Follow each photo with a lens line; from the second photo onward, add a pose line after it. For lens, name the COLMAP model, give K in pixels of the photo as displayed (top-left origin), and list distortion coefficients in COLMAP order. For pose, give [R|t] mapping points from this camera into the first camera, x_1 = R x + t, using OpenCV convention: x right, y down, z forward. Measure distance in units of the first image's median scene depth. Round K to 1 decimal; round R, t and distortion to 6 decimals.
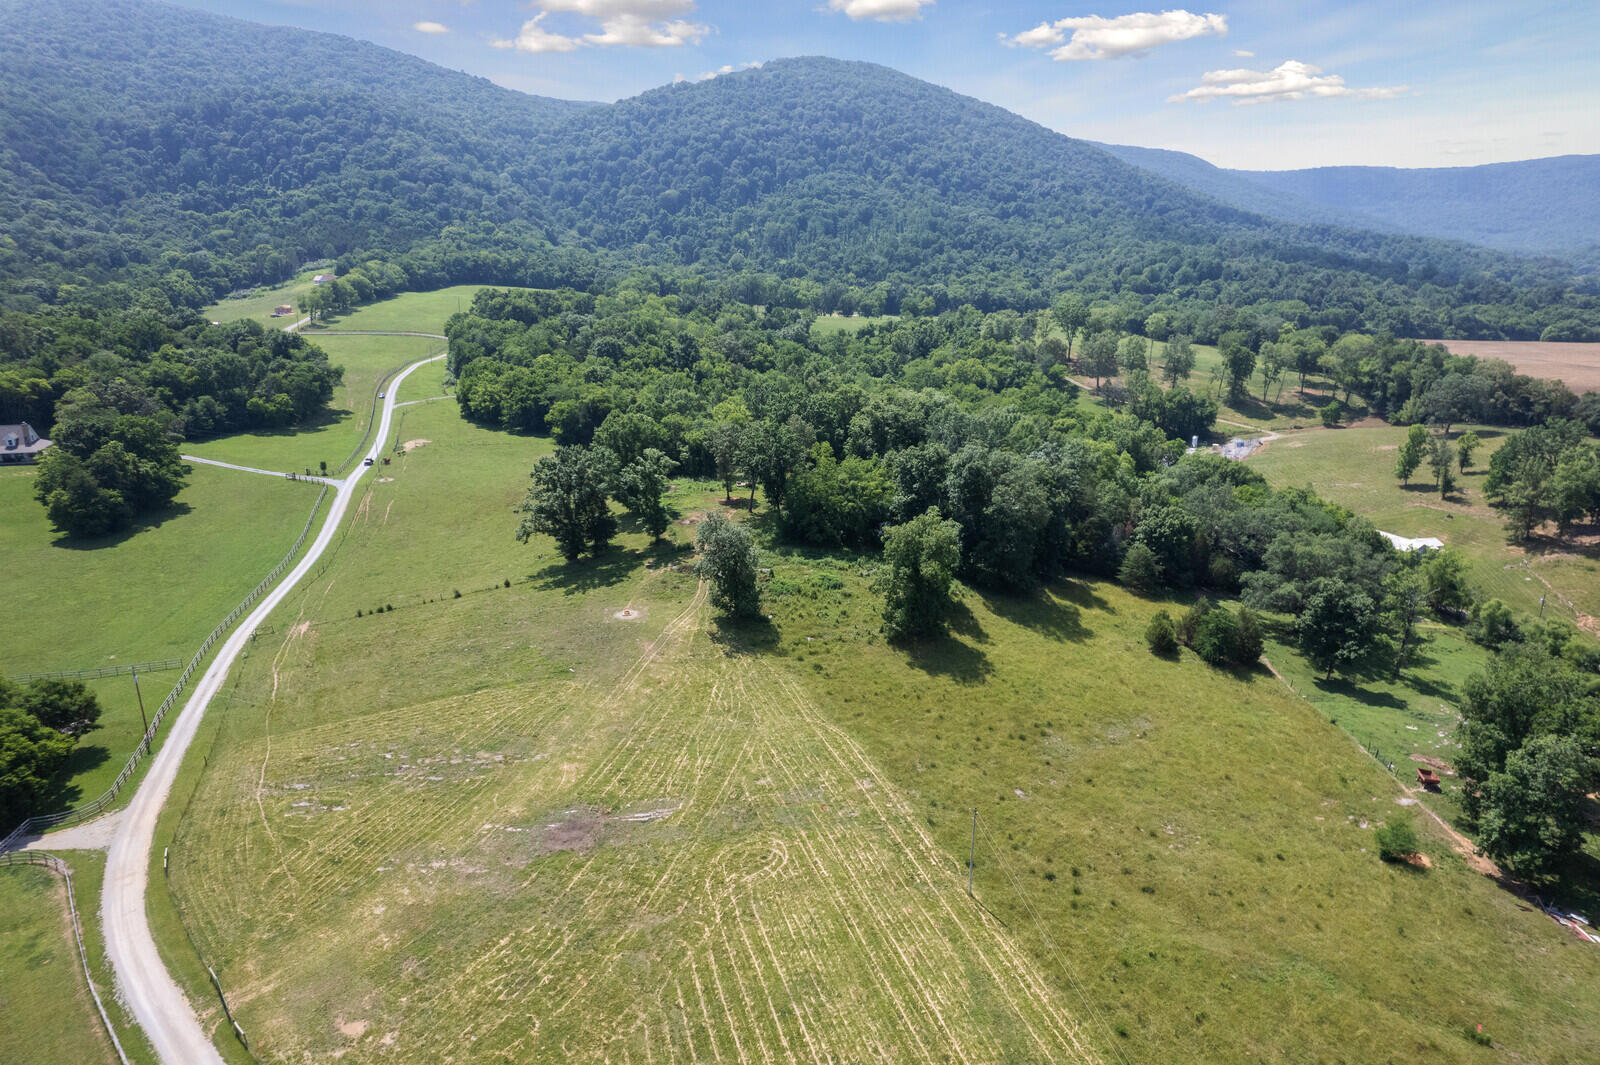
lens RADIAL K [[1025.6, 0, 800.0], [0, 1025.6, 532.5], [0, 0, 1]] dist [-0.035890, -0.000005]
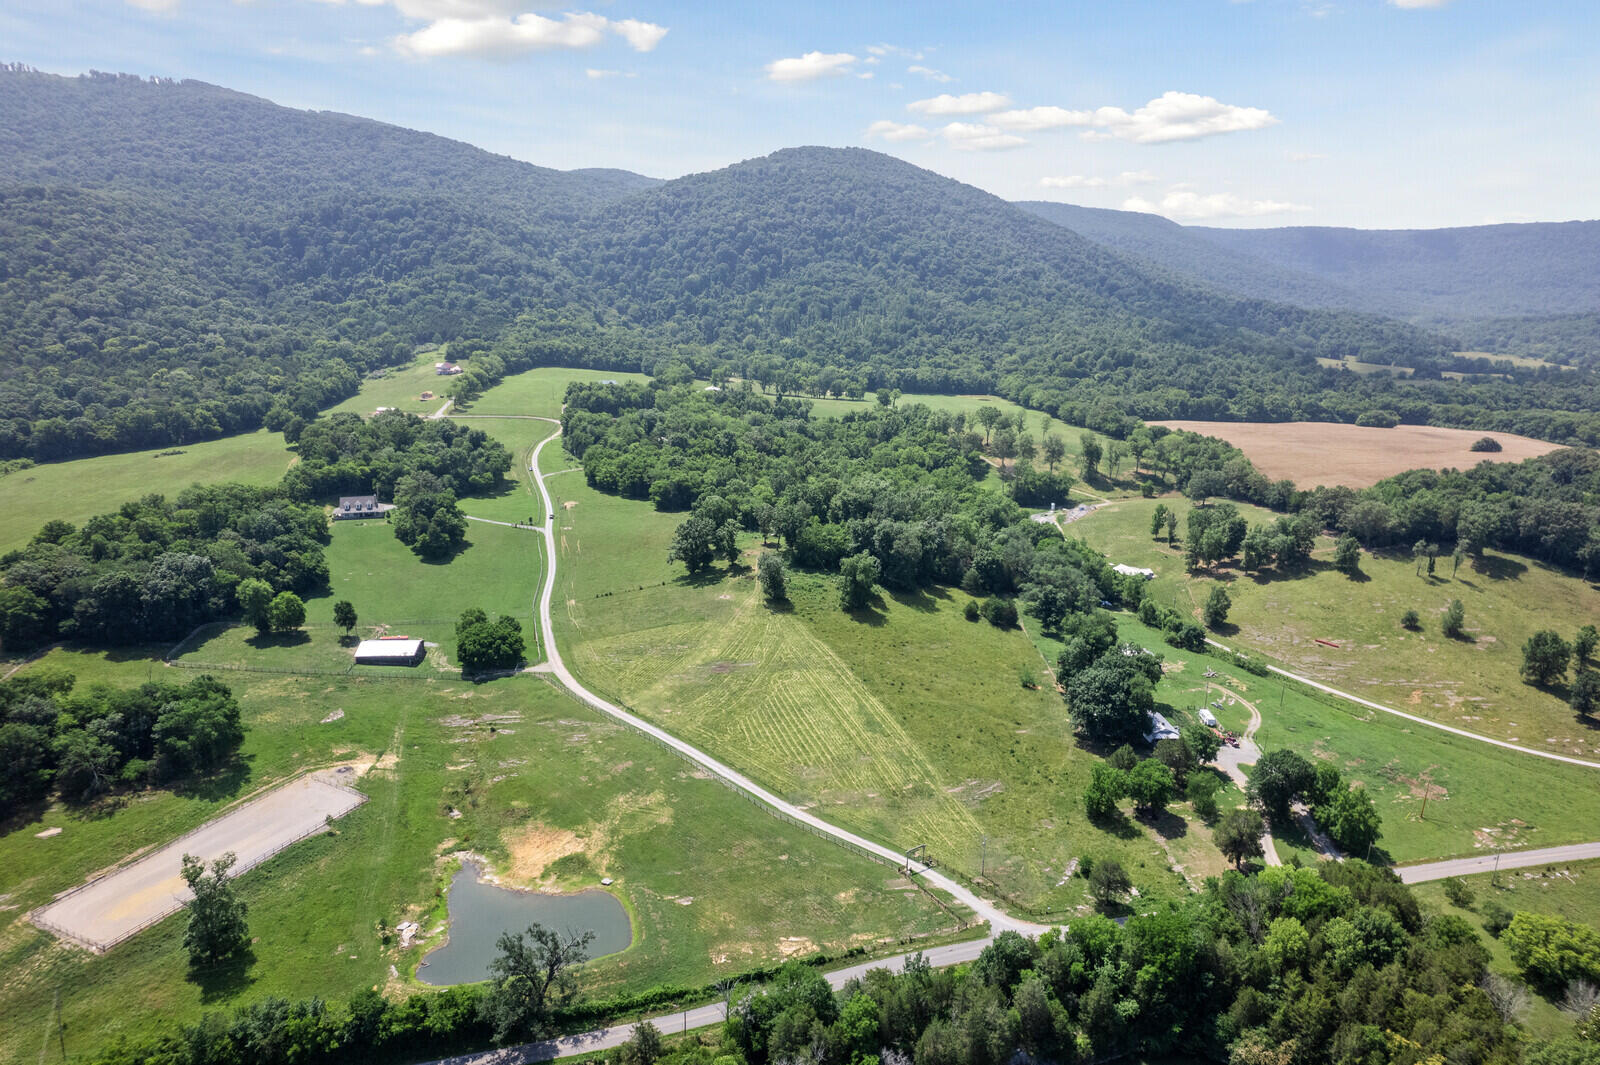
lens RADIAL K [[1025.6, 0, 800.0], [0, 1025.6, 532.5], [0, 0, 1]] dist [-0.035890, -0.000005]
pose [[0.999905, 0.013110, 0.004184, -0.007400], [-0.012982, 0.999489, -0.029201, 0.001421], [-0.004565, 0.029144, 0.999565, -0.494112]]
